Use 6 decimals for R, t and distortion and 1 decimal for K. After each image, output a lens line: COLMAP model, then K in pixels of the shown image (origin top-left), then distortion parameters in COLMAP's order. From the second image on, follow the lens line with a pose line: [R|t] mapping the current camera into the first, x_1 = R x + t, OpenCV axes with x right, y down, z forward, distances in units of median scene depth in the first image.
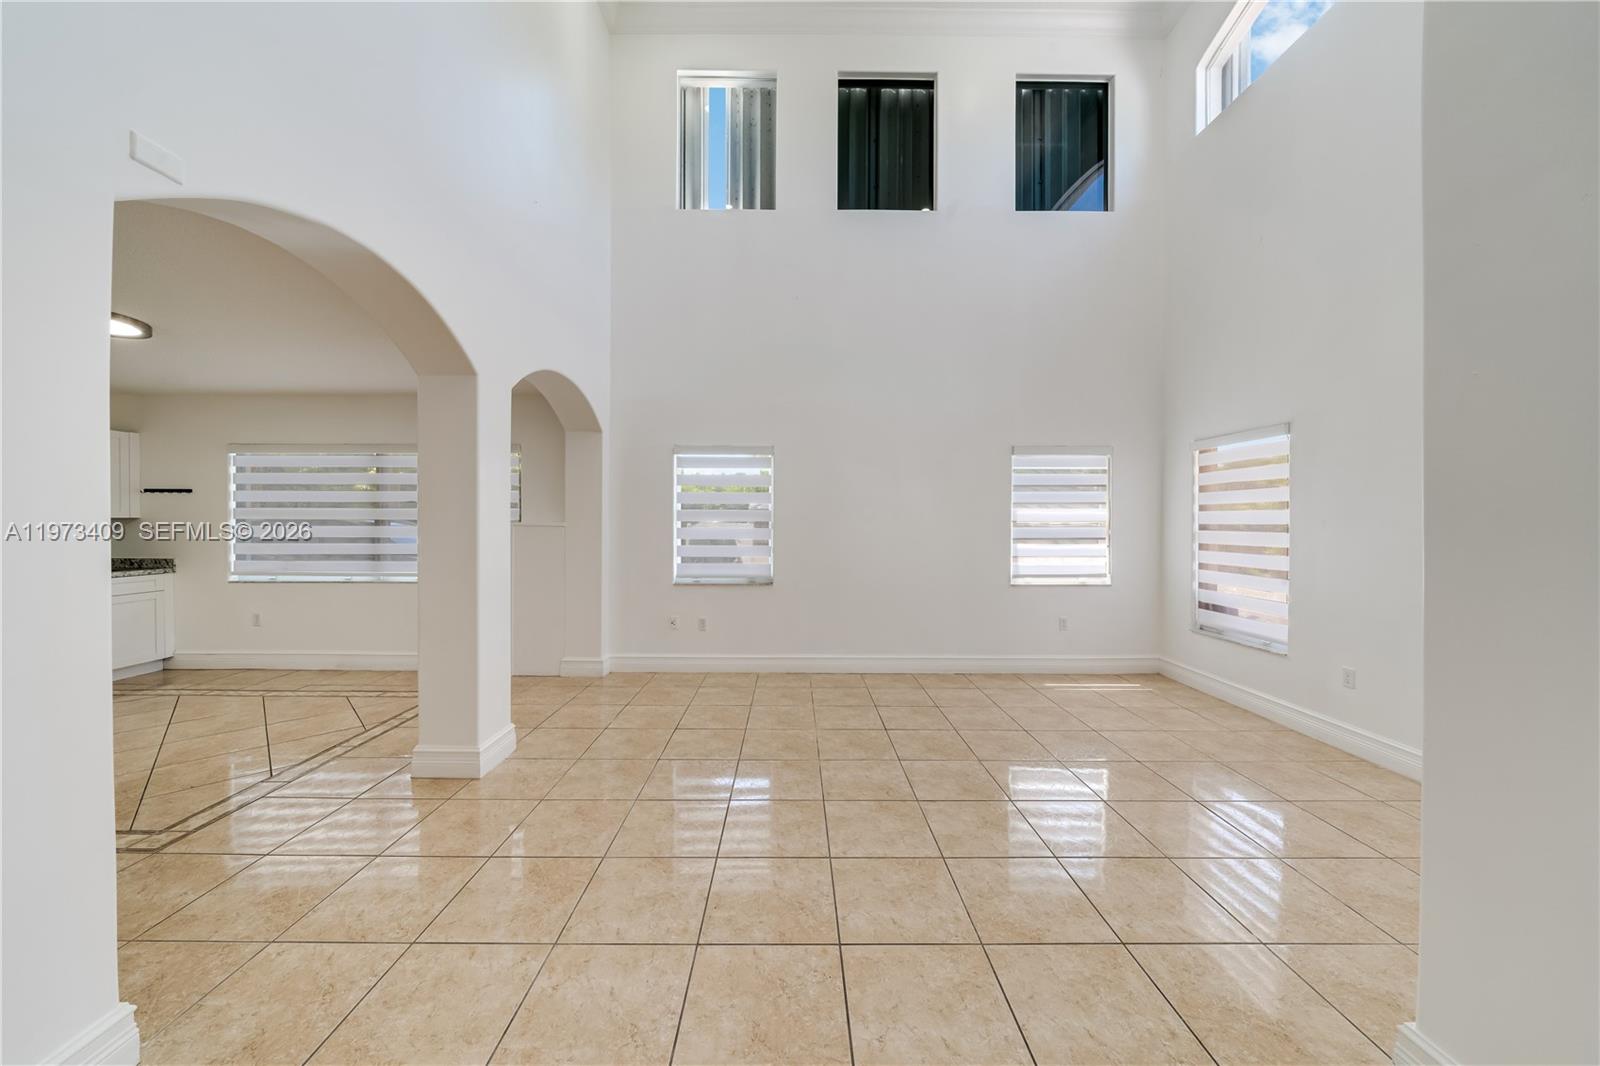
lens RADIAL K [[548.2, 0, 791.6], [0, 548.2, 529.4], [0, 0, 1]] dist [-0.002271, -0.000061]
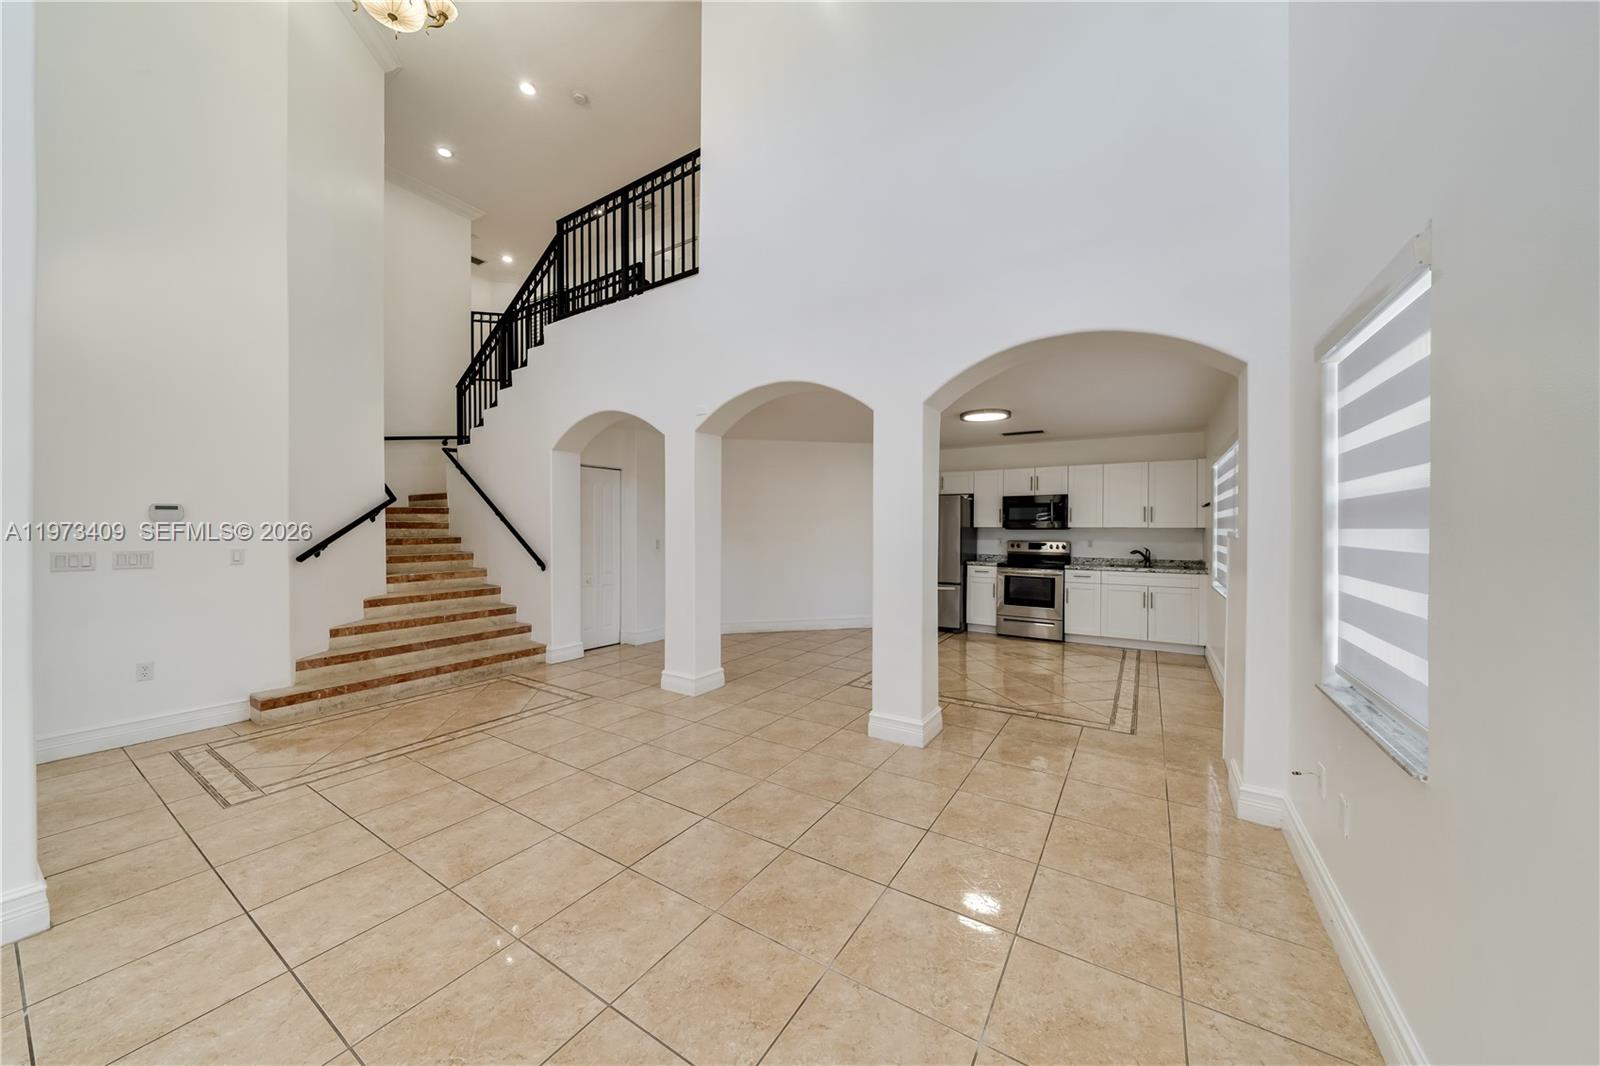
lens RADIAL K [[549.7, 0, 788.3], [0, 549.7, 529.7], [0, 0, 1]] dist [-0.001089, -0.000013]
pose [[-0.545485, -0.001700, -0.838119, 0.336085], [-0.017556, 0.999802, 0.009399, -0.011723], [0.837937, 0.019841, -0.545407, 0.893873]]
